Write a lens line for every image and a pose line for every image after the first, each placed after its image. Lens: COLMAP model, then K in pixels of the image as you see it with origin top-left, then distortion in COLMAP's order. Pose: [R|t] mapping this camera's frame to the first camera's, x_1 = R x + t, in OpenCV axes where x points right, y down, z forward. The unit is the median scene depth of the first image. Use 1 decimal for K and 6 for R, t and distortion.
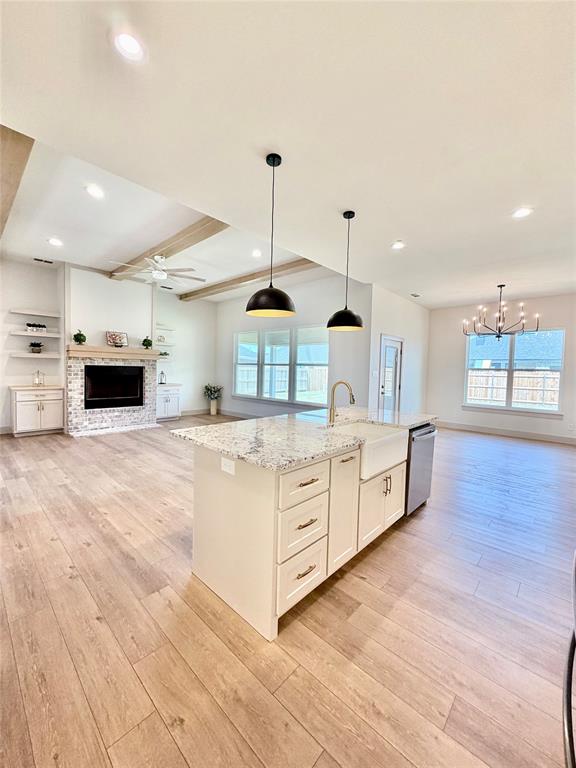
lens RADIAL K [[305.2, 0, 290.0], [0, 305.2, 380.6], [0, 0, 1]] dist [-0.001347, -0.000347]
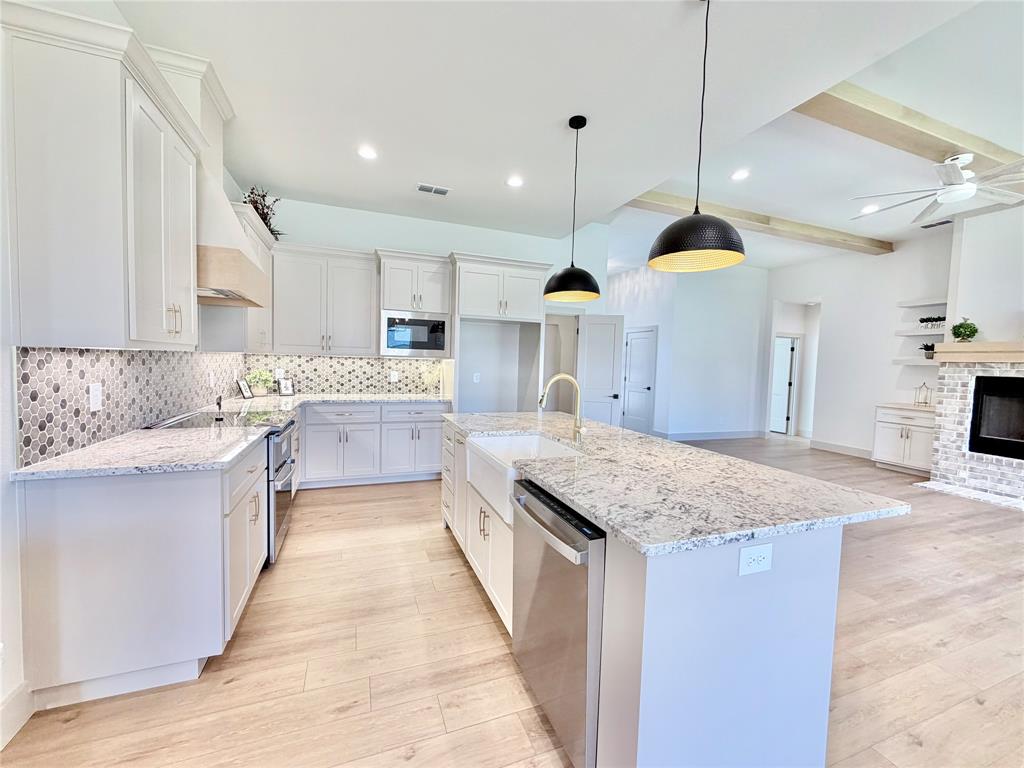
lens RADIAL K [[409.0, 0, 508.7], [0, 409.0, 382.4], [0, 0, 1]] dist [0.000679, 0.000127]
pose [[-0.444849, 0.005949, -0.895586, 0.429388], [-0.077482, 0.995973, 0.045103, -0.004360], [0.892248, 0.089456, -0.442597, 0.552856]]
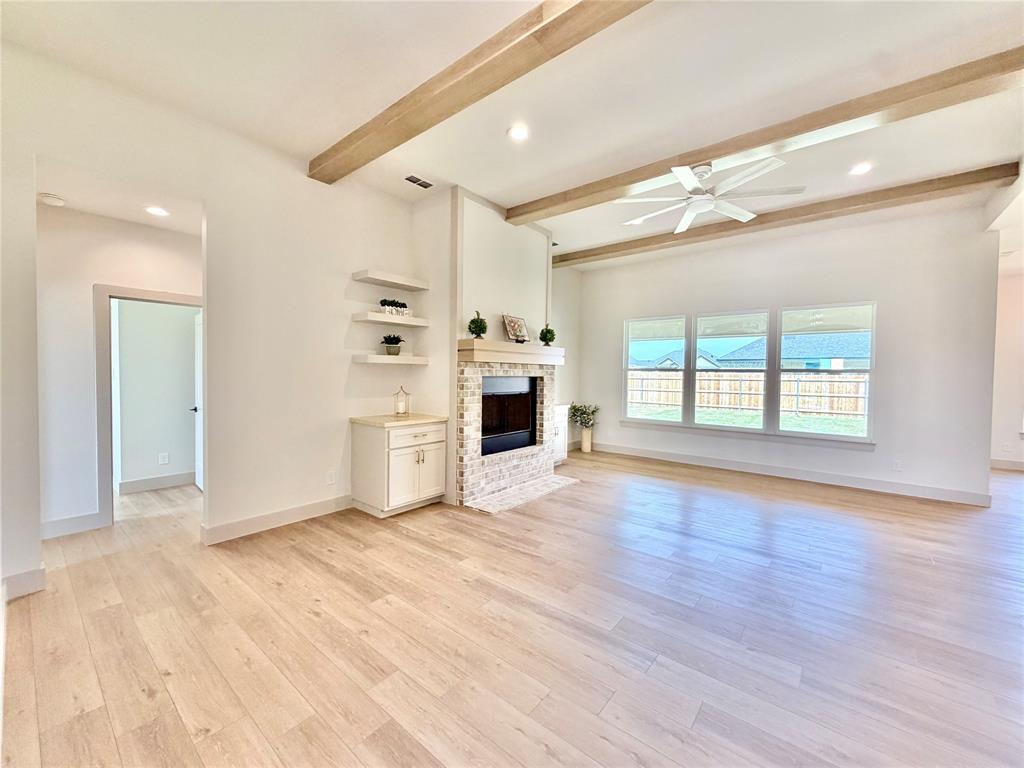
lens RADIAL K [[409.0, 0, 508.7], [0, 409.0, 382.4], [0, 0, 1]] dist [0.000679, 0.000127]
pose [[0.998216, -0.013092, 0.058259, -0.666247], [0.013954, 0.999799, -0.014406, -0.028734], [-0.058059, 0.015193, 0.998198, 0.269279]]
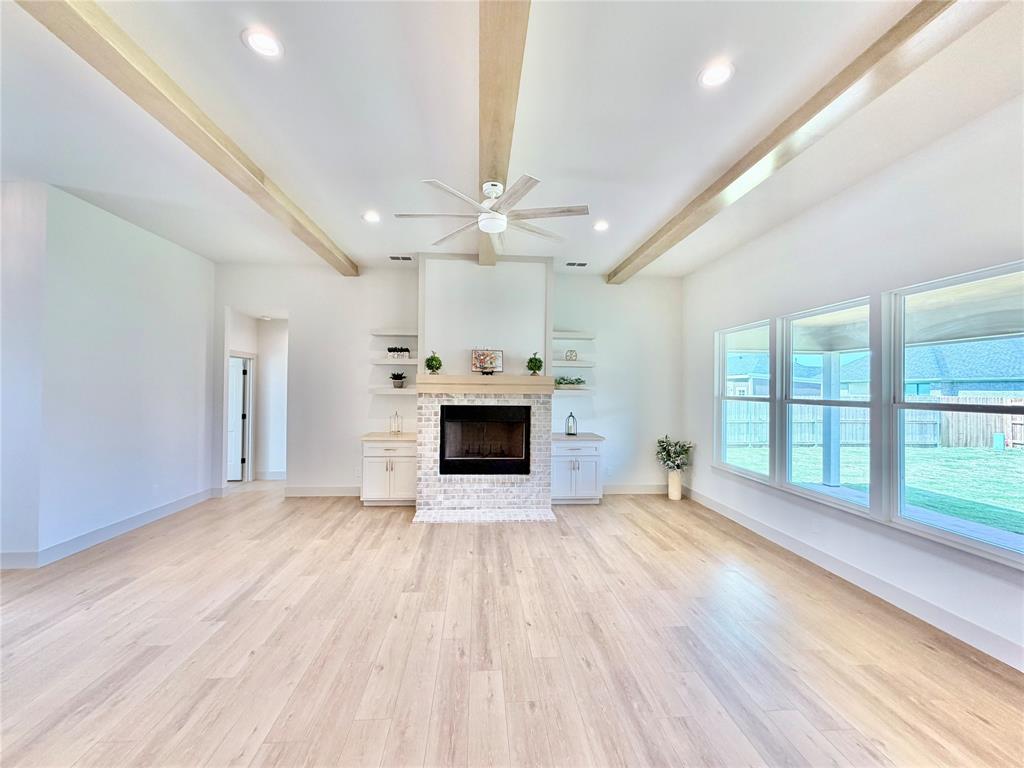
lens RADIAL K [[409.0, 0, 508.7], [0, 409.0, 382.4], [0, 0, 1]] dist [0.000679, 0.000127]
pose [[0.731450, -0.026912, -0.681364, 0.015758], [-0.018839, 0.998042, -0.059644, -0.049850], [0.681635, 0.056463, 0.729511, 0.469634]]
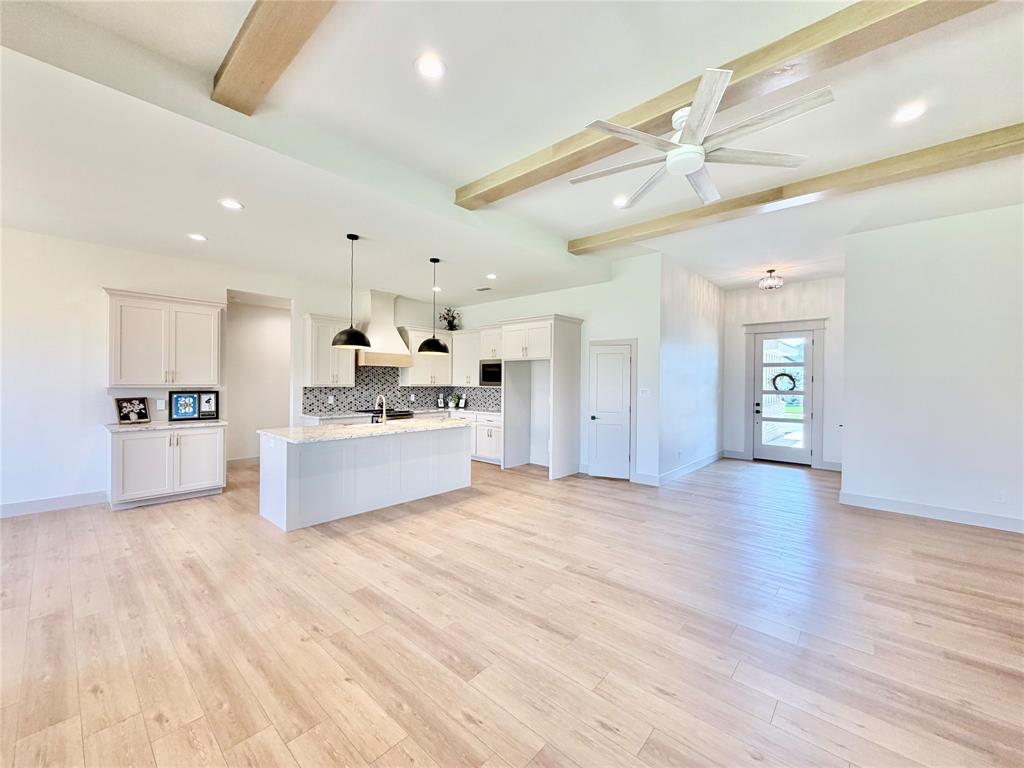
lens RADIAL K [[409.0, 0, 508.7], [0, 409.0, 382.4], [0, 0, 1]] dist [0.000679, 0.000127]
pose [[-0.999286, -0.034996, -0.014226, -0.173392], [-0.035579, 0.998439, 0.043045, -0.068819], [0.012697, 0.043520, -0.998972, 1.264401]]
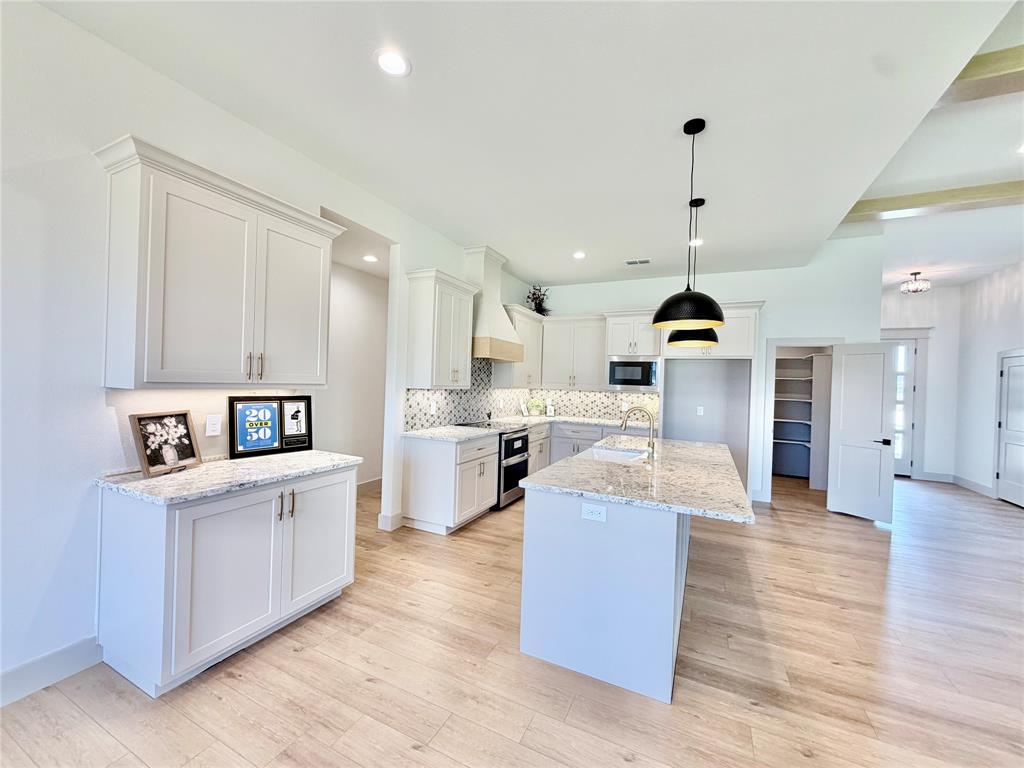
lens RADIAL K [[409.0, 0, 508.7], [0, 409.0, 382.4], [0, 0, 1]] dist [0.000679, 0.000127]
pose [[-0.955342, -0.056744, -0.290003, 0.378179], [-0.069126, 0.997074, 0.032626, -0.034728], [0.287303, 0.051216, -0.956469, 0.871121]]
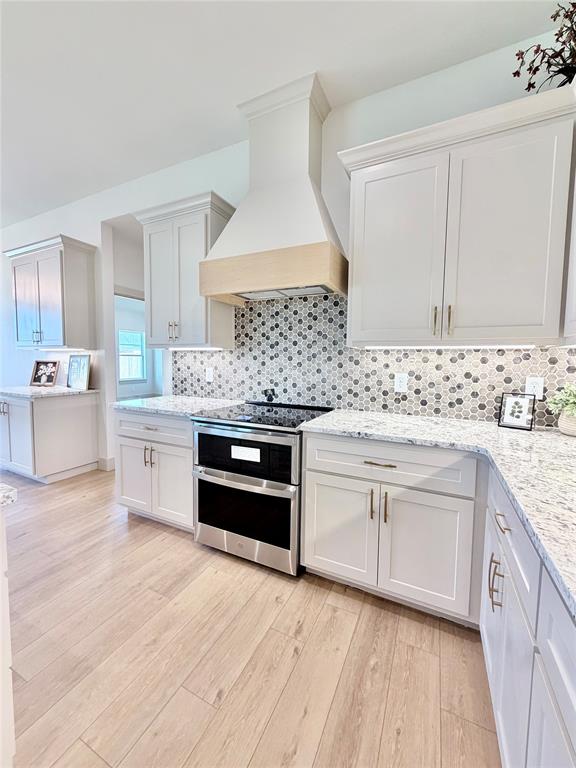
lens RADIAL K [[306.7, 0, 288.9], [0, 306.7, 380.3], [0, 0, 1]] dist [0.000679, 0.000127]
pose [[-0.290600, -0.092705, 0.952343, -0.167955], [0.018550, 0.994563, 0.102476, 0.008363], [-0.956665, 0.047445, -0.287301, 0.163452]]
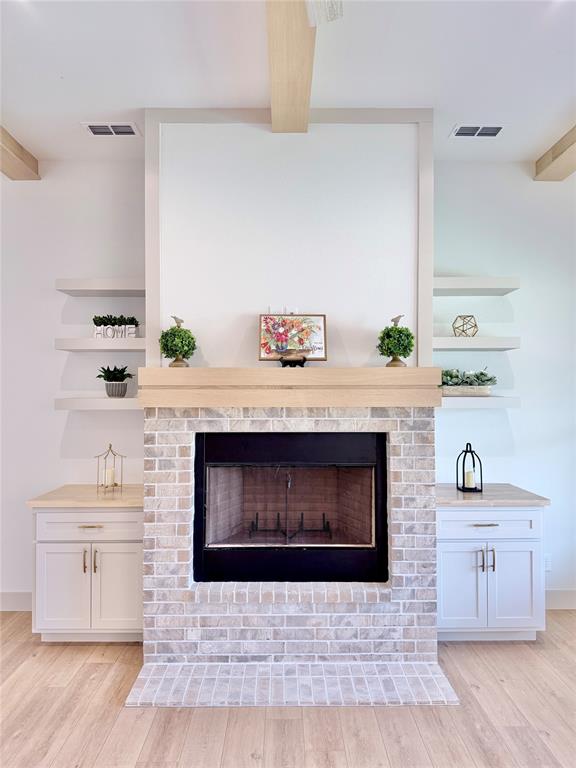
lens RADIAL K [[552.2, 0, 288.0], [0, 552.2, 384.0], [0, 0, 1]] dist [0.043452, -0.004760]
pose [[0.683632, -0.041551, -0.728643, -0.214086], [-0.009815, 0.997764, -0.066107, -0.063573], [0.729760, 0.052344, 0.681696, 0.695774]]
